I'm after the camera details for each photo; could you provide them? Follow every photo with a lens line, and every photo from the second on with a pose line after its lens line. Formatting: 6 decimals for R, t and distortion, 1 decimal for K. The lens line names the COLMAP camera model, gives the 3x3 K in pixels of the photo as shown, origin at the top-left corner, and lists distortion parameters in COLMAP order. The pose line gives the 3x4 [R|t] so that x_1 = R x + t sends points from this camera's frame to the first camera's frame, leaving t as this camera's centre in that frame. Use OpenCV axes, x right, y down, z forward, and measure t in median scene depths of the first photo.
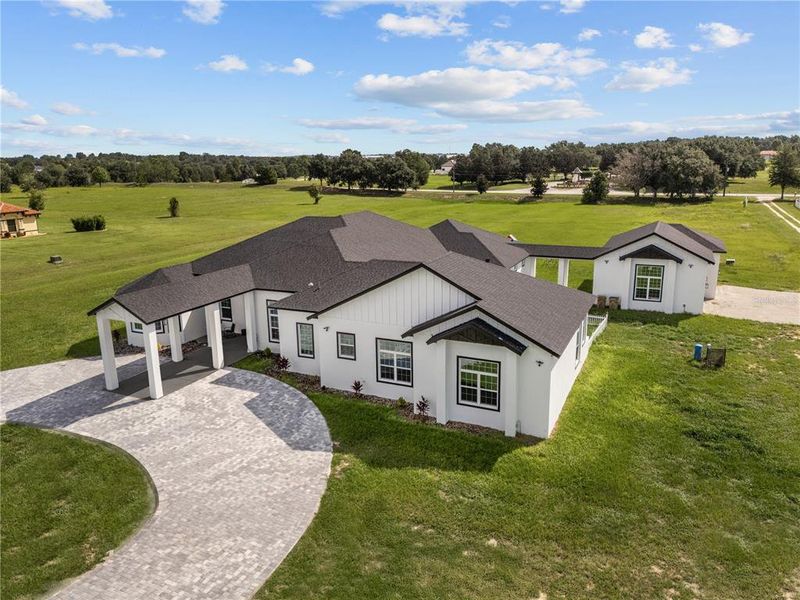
lens RADIAL K [[576.1, 0, 400.0], [0, 576.1, 300.0], [0, 0, 1]] dist [0.036914, -0.005622]
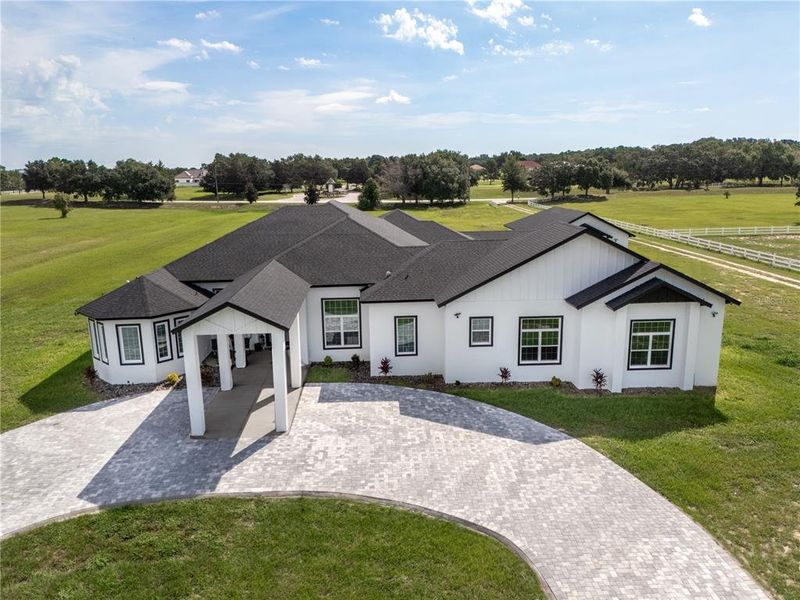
lens RADIAL K [[576.1, 0, 400.0], [0, 576.1, 300.0], [0, 0, 1]] dist [0.036914, -0.005622]
pose [[0.886022, -0.097437, 0.453289, -0.607046], [0.109135, 0.994027, 0.000352, 0.016489], [-0.450615, 0.049157, 0.891364, 0.251518]]
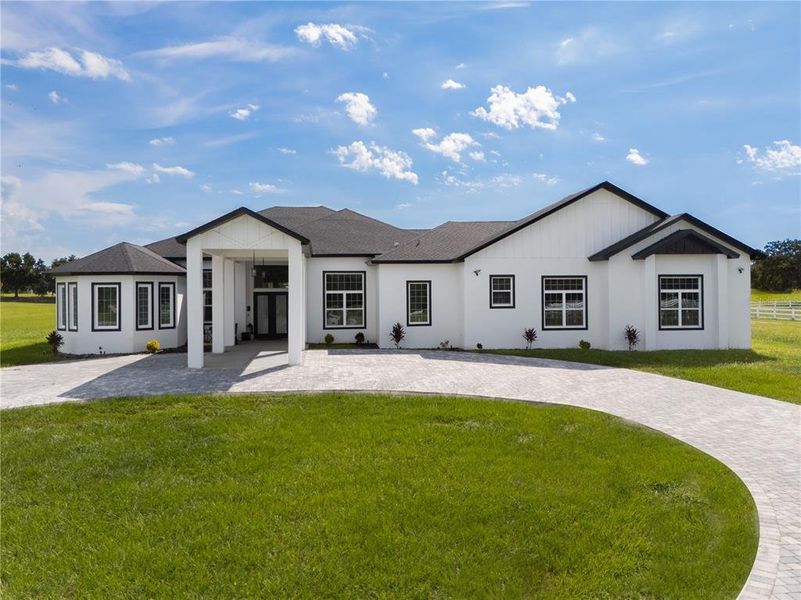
lens RADIAL K [[607.9, 0, 403.9], [0, 607.9, 297.7], [0, 0, 1]] dist [0.043516, -0.003622]
pose [[0.842493, 0.019277, 0.538363, -0.686852], [0.115257, 0.969769, -0.215091, 0.261184], [-0.526234, 0.243263, 0.814801, 0.356543]]
